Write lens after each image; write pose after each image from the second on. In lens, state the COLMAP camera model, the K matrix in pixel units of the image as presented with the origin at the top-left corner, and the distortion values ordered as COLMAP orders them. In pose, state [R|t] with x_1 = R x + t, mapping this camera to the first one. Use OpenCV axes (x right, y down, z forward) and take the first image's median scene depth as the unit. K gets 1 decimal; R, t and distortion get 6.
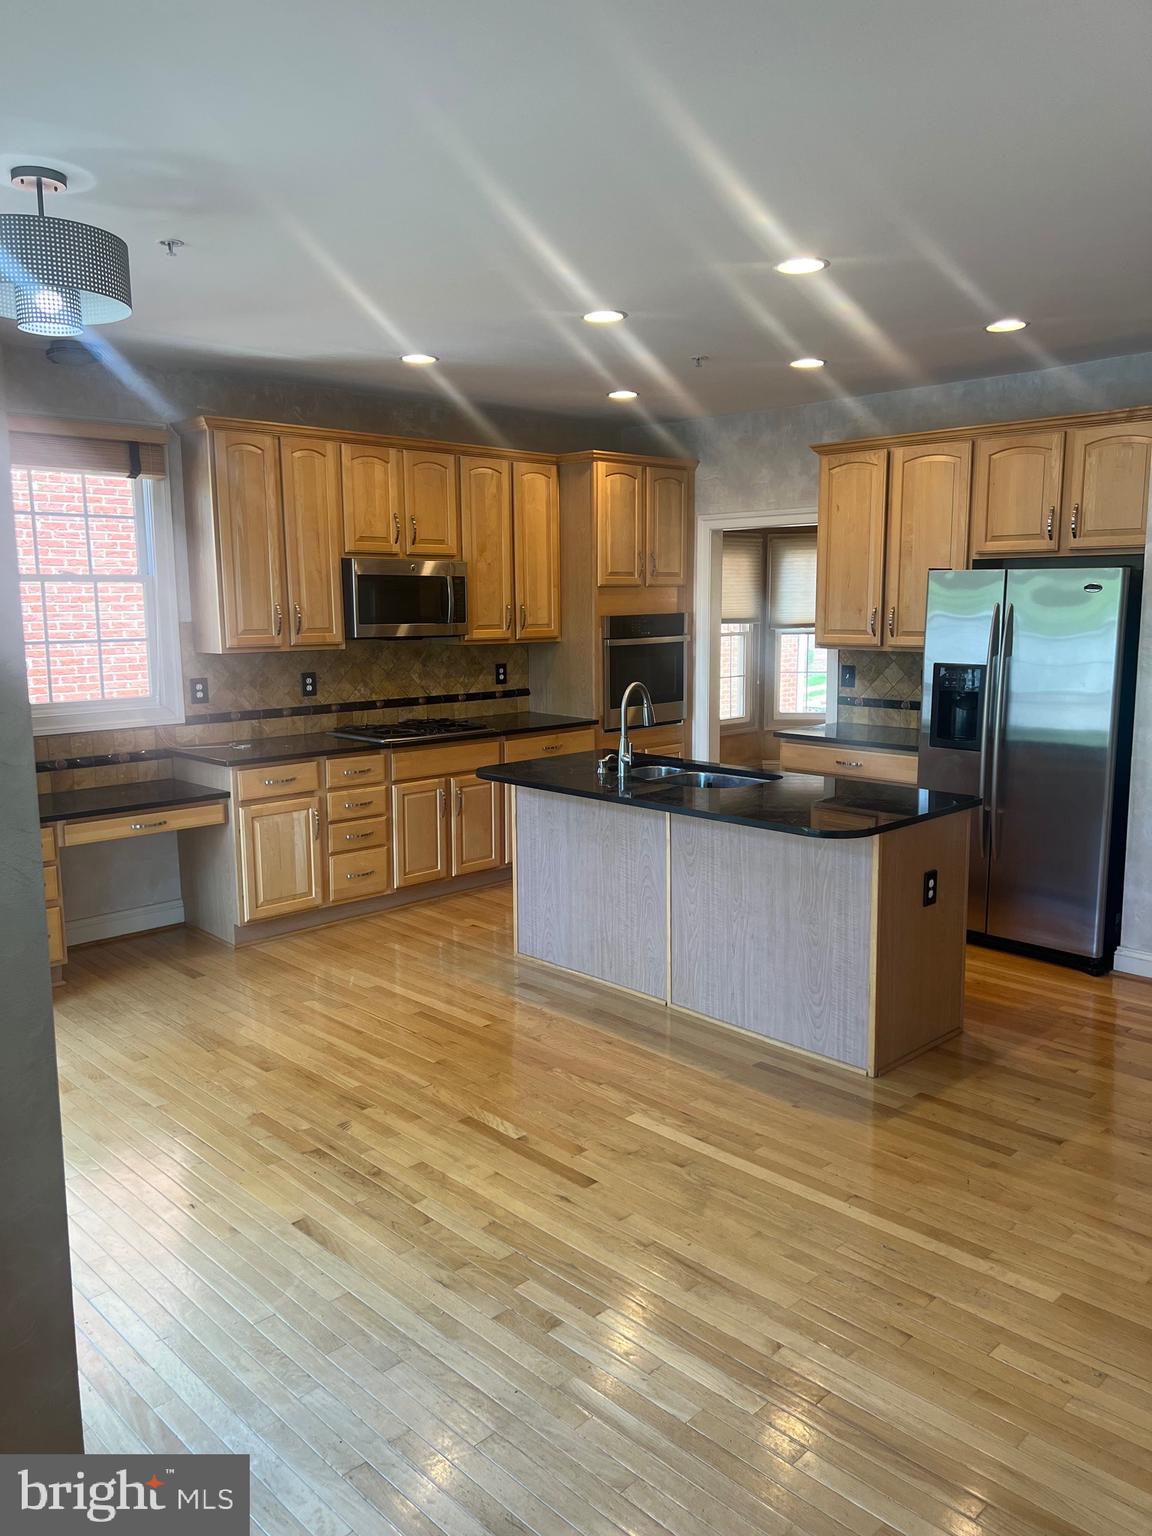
lens RADIAL K [[1146.4, 0, 587.0], [0, 1146.4, 764.9], [0, 0, 1]] dist [0.130460, -0.300105]
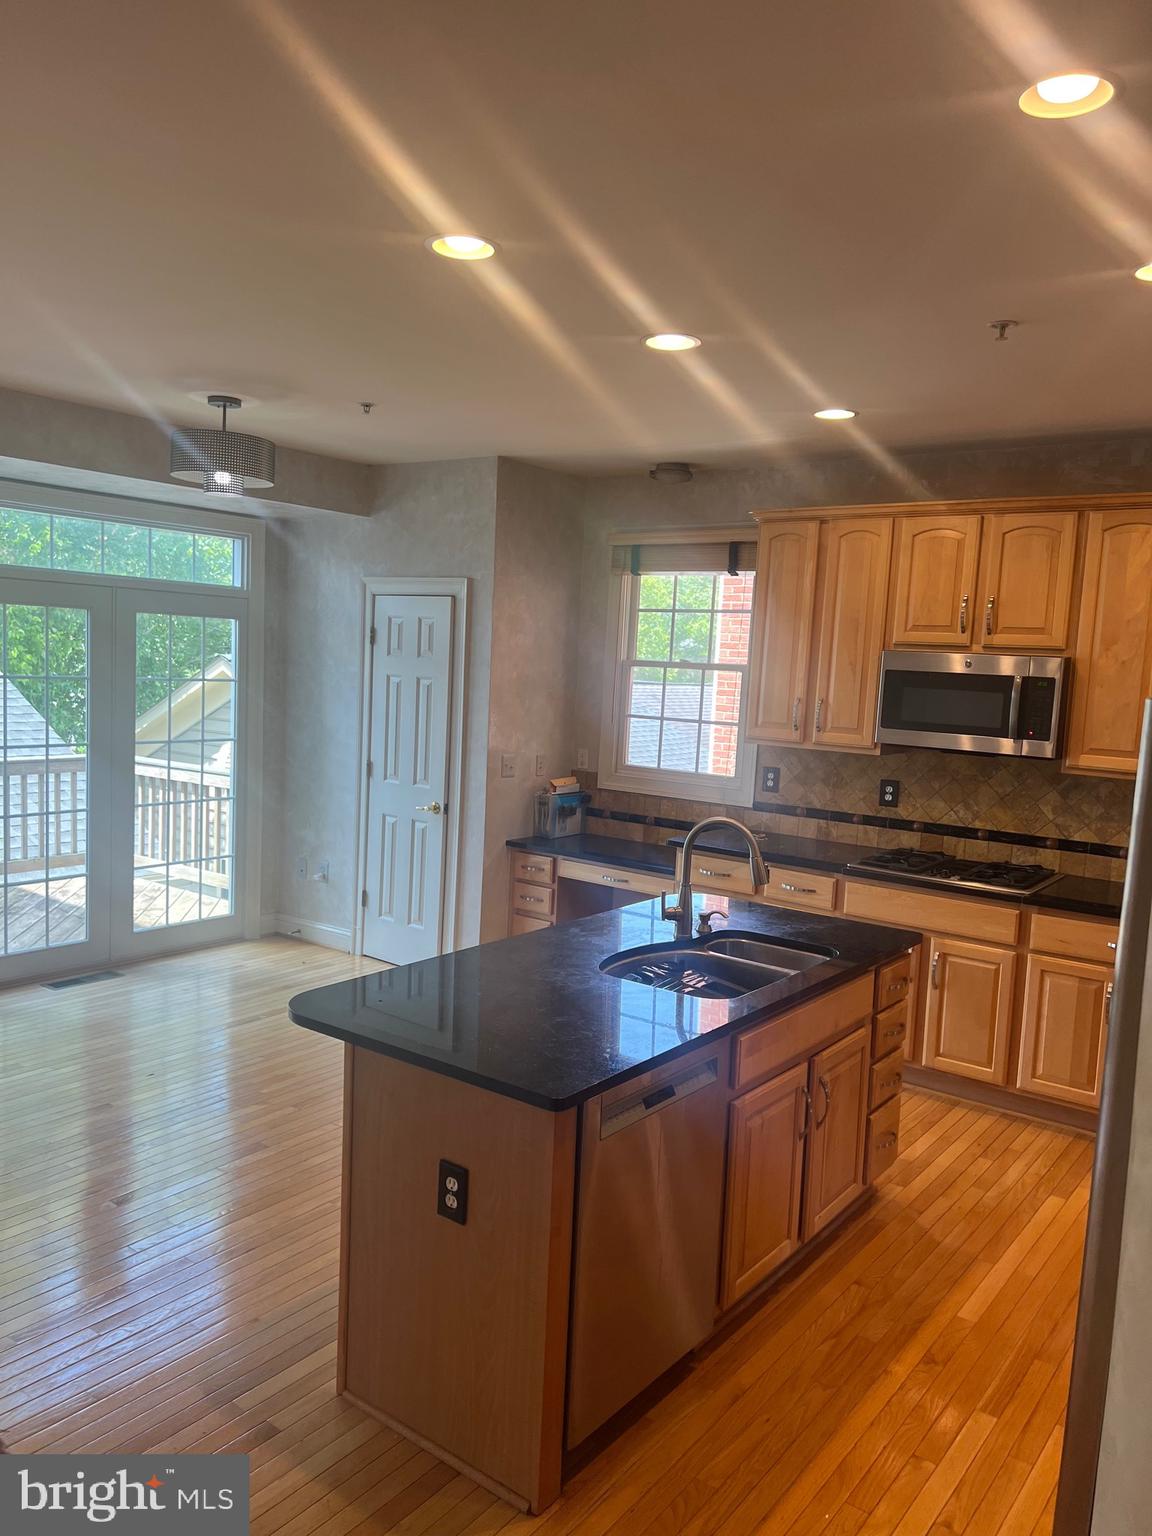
lens RADIAL K [[1149.2, 0, 570.8], [0, 1149.2, 780.8], [0, 0, 1]] dist [0.132307, -0.296835]
pose [[0.148079, 0.120809, -0.981569, 0.613414], [-0.190754, 0.977363, 0.091514, -0.118936], [0.970405, 0.173687, 0.167771, 0.646698]]
